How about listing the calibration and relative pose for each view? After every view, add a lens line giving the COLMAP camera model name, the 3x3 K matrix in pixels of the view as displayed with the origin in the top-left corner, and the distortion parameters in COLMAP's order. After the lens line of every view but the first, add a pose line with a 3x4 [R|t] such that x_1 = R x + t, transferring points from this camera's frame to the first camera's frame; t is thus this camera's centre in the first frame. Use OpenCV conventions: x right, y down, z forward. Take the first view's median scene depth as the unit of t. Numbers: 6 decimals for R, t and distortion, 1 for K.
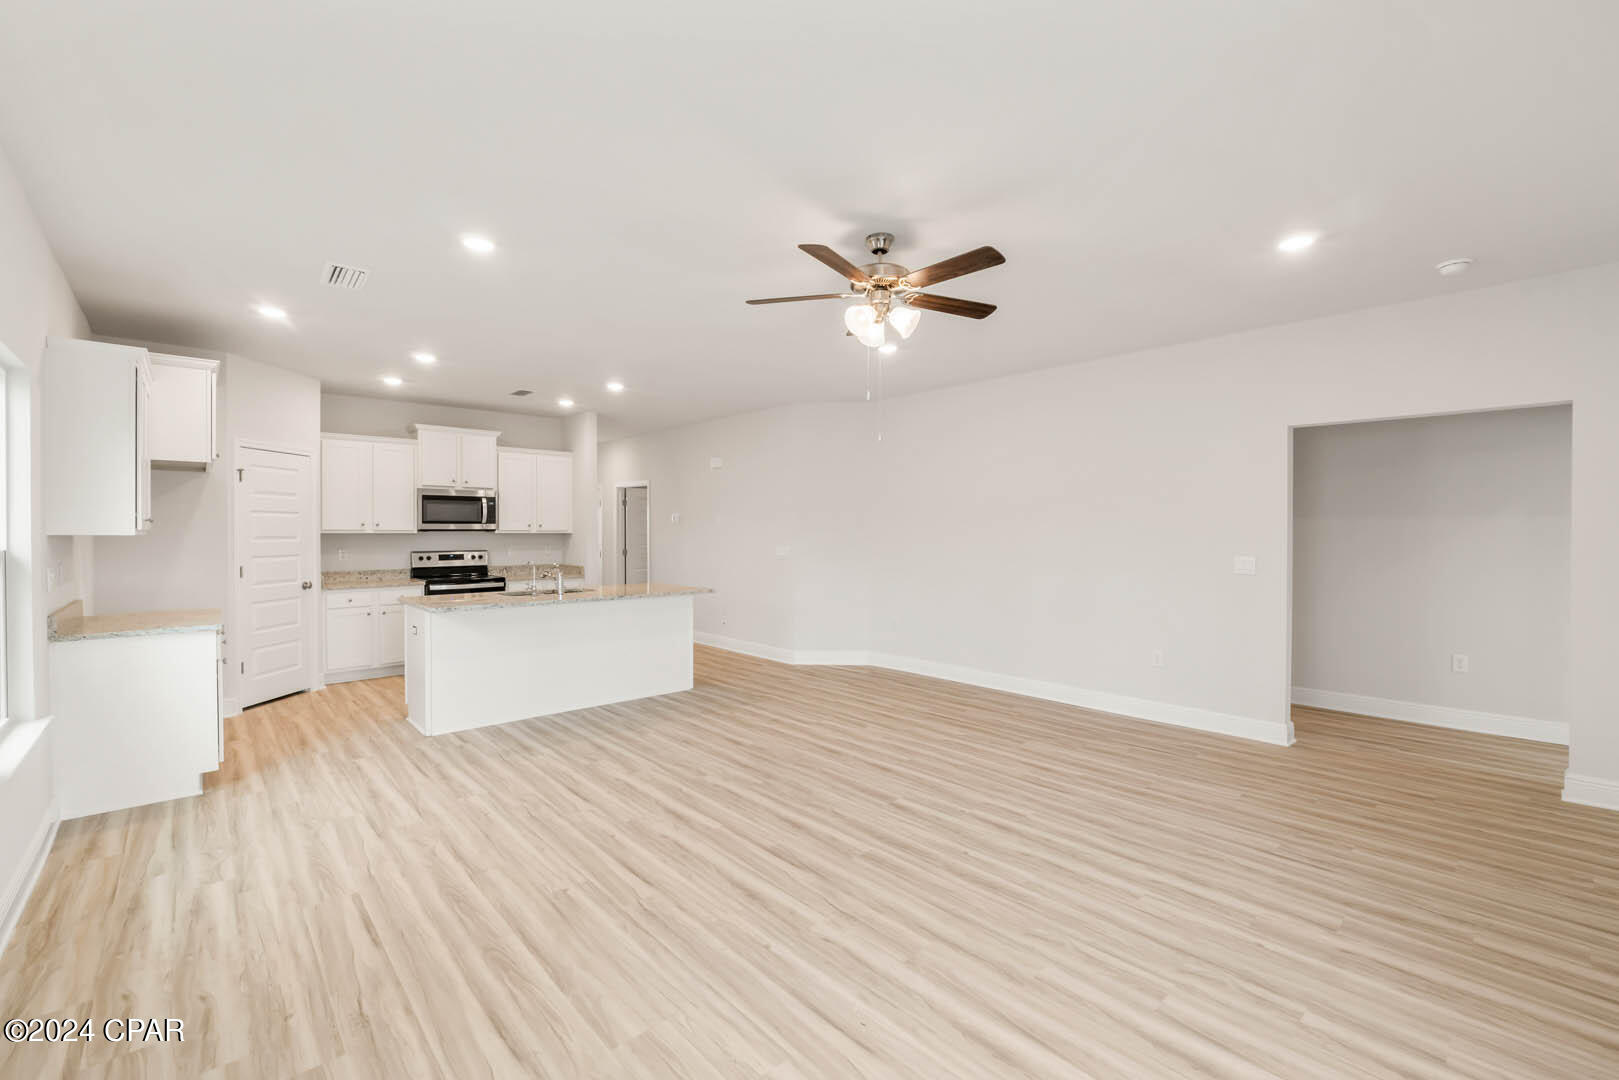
lens RADIAL K [[692.8, 0, 803.0], [0, 692.8, 540.8], [0, 0, 1]] dist [-0.002679, -0.000539]
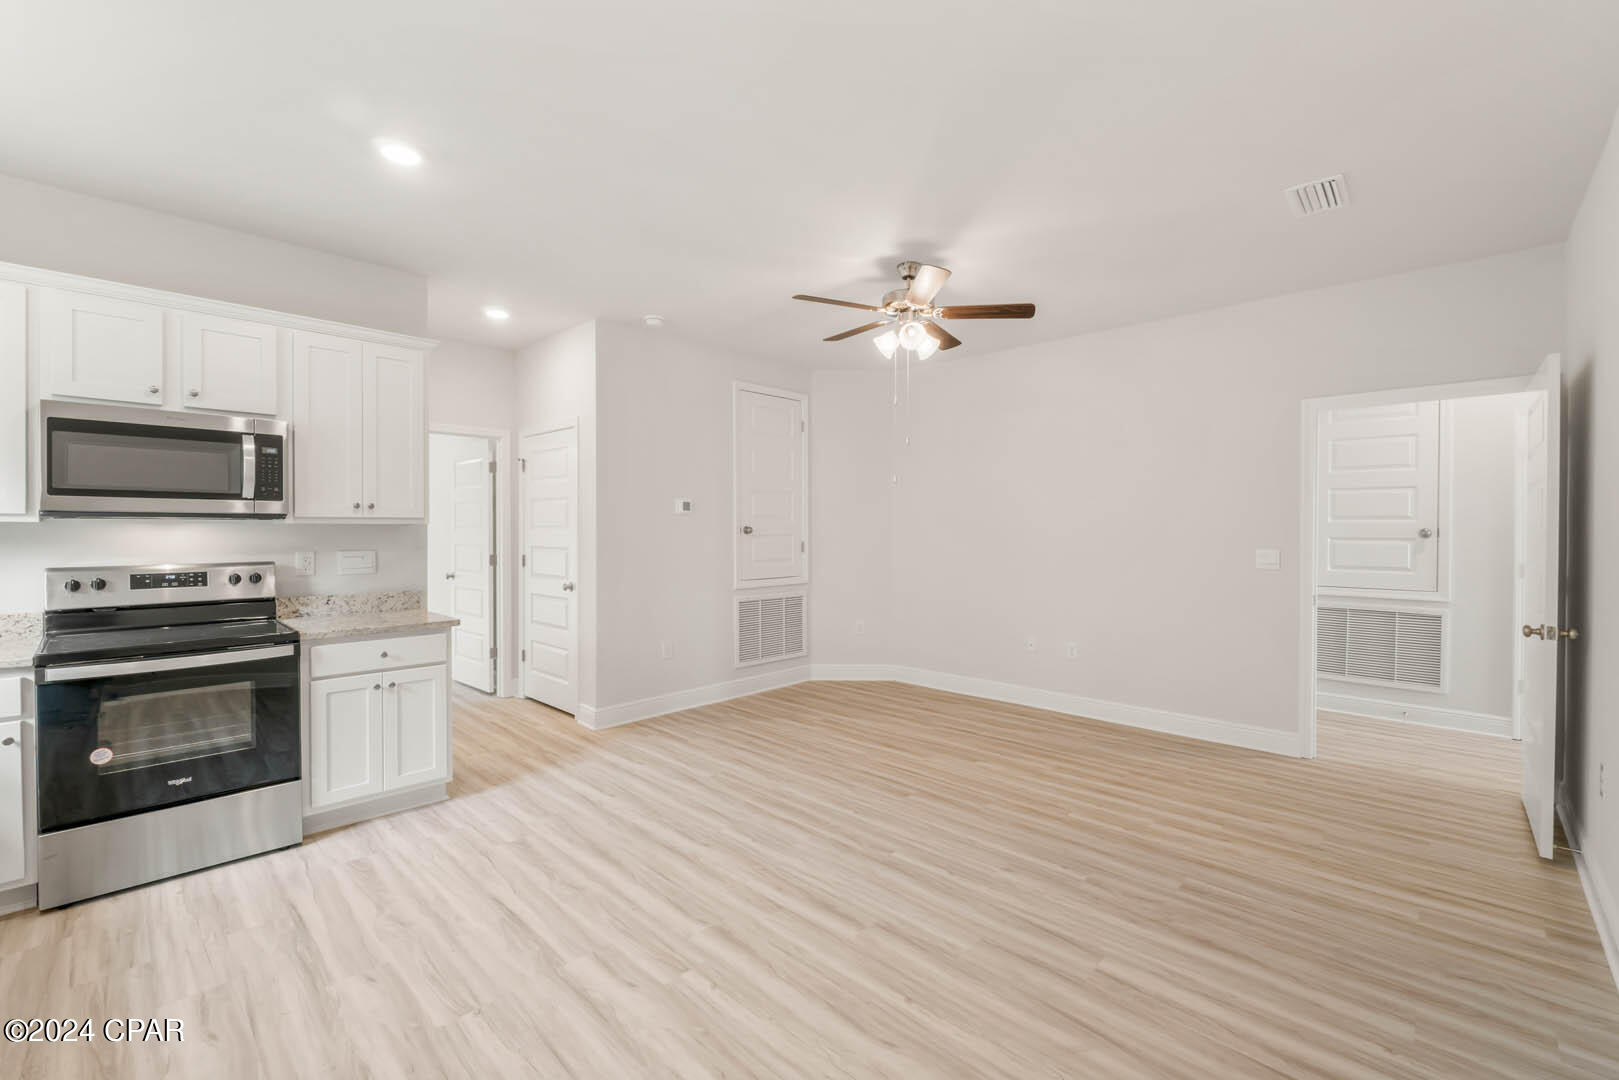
lens RADIAL K [[692.8, 0, 802.5], [0, 692.8, 536.9], [0, 0, 1]] dist [-0.002679, -0.000539]
pose [[0.998821, 0.001841, 0.048518, -0.153564], [-0.002286, 0.999956, 0.009127, -0.006919], [-0.048499, -0.009227, 0.998781, 0.575983]]
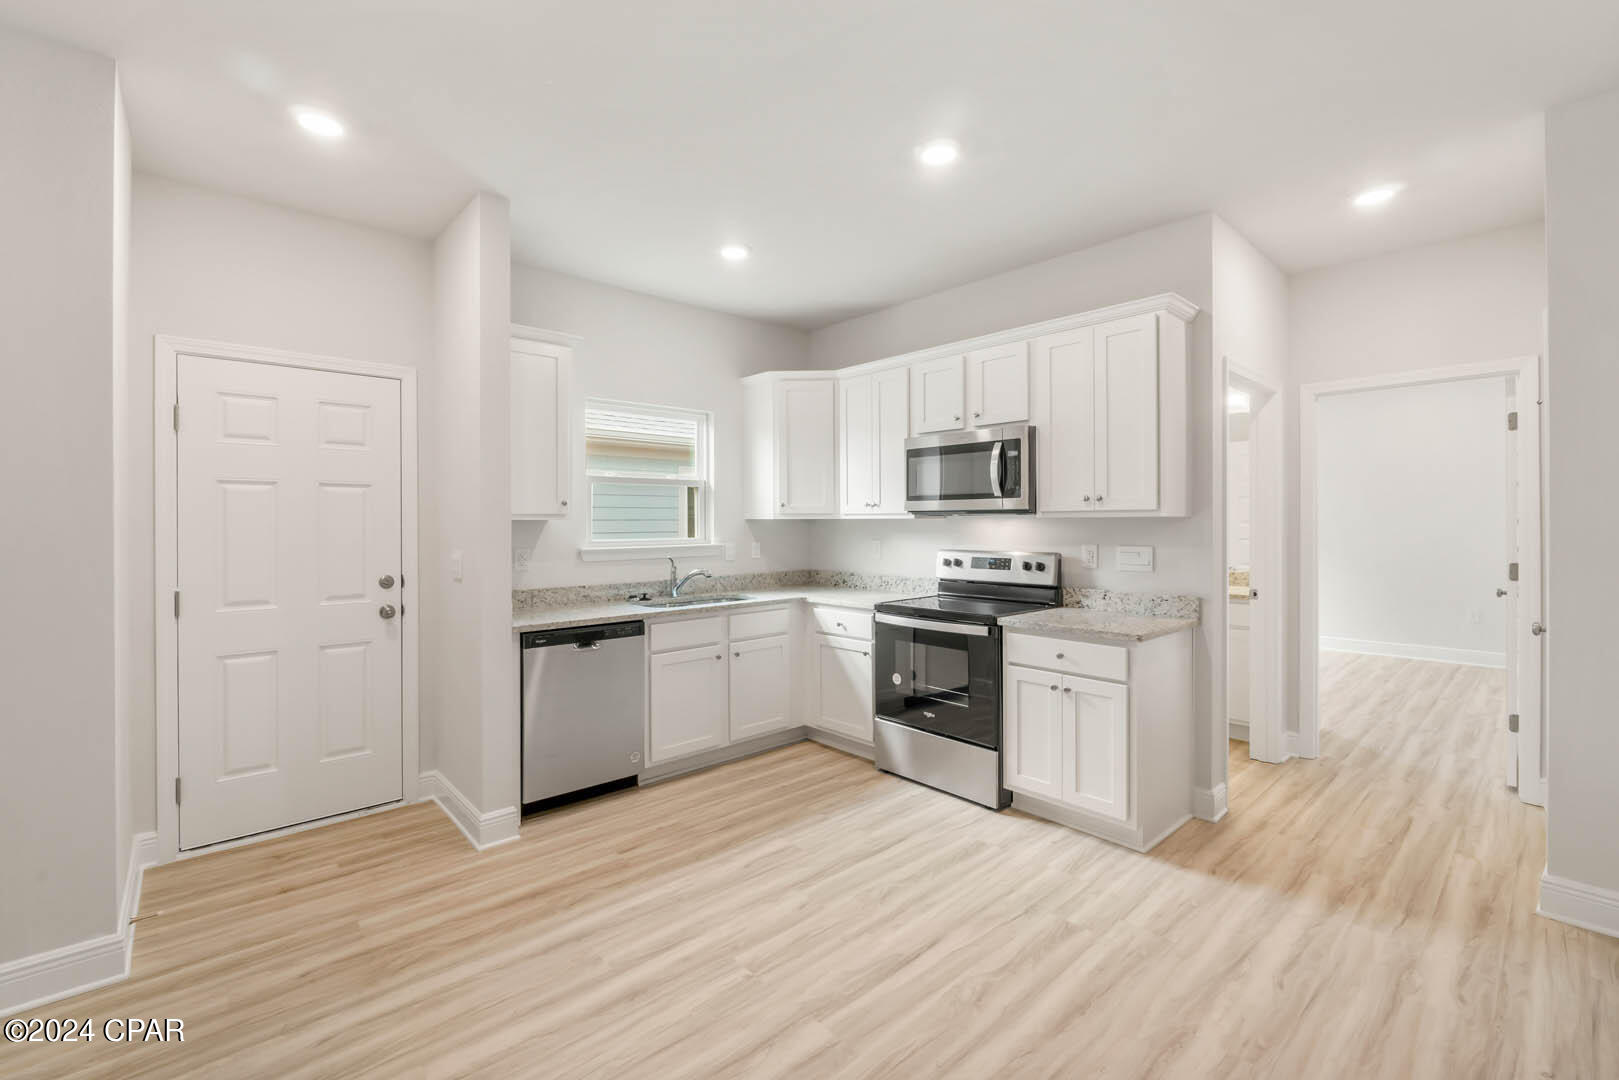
lens RADIAL K [[692.8, 0, 796.0], [0, 692.8, 523.2], [0, 0, 1]] dist [-0.002679, -0.000539]
pose [[-0.024566, 0.004226, -0.999689, 0.018733], [0.001495, 0.999990, 0.004190, -0.009238], [0.999697, -0.001392, -0.024572, 0.873130]]
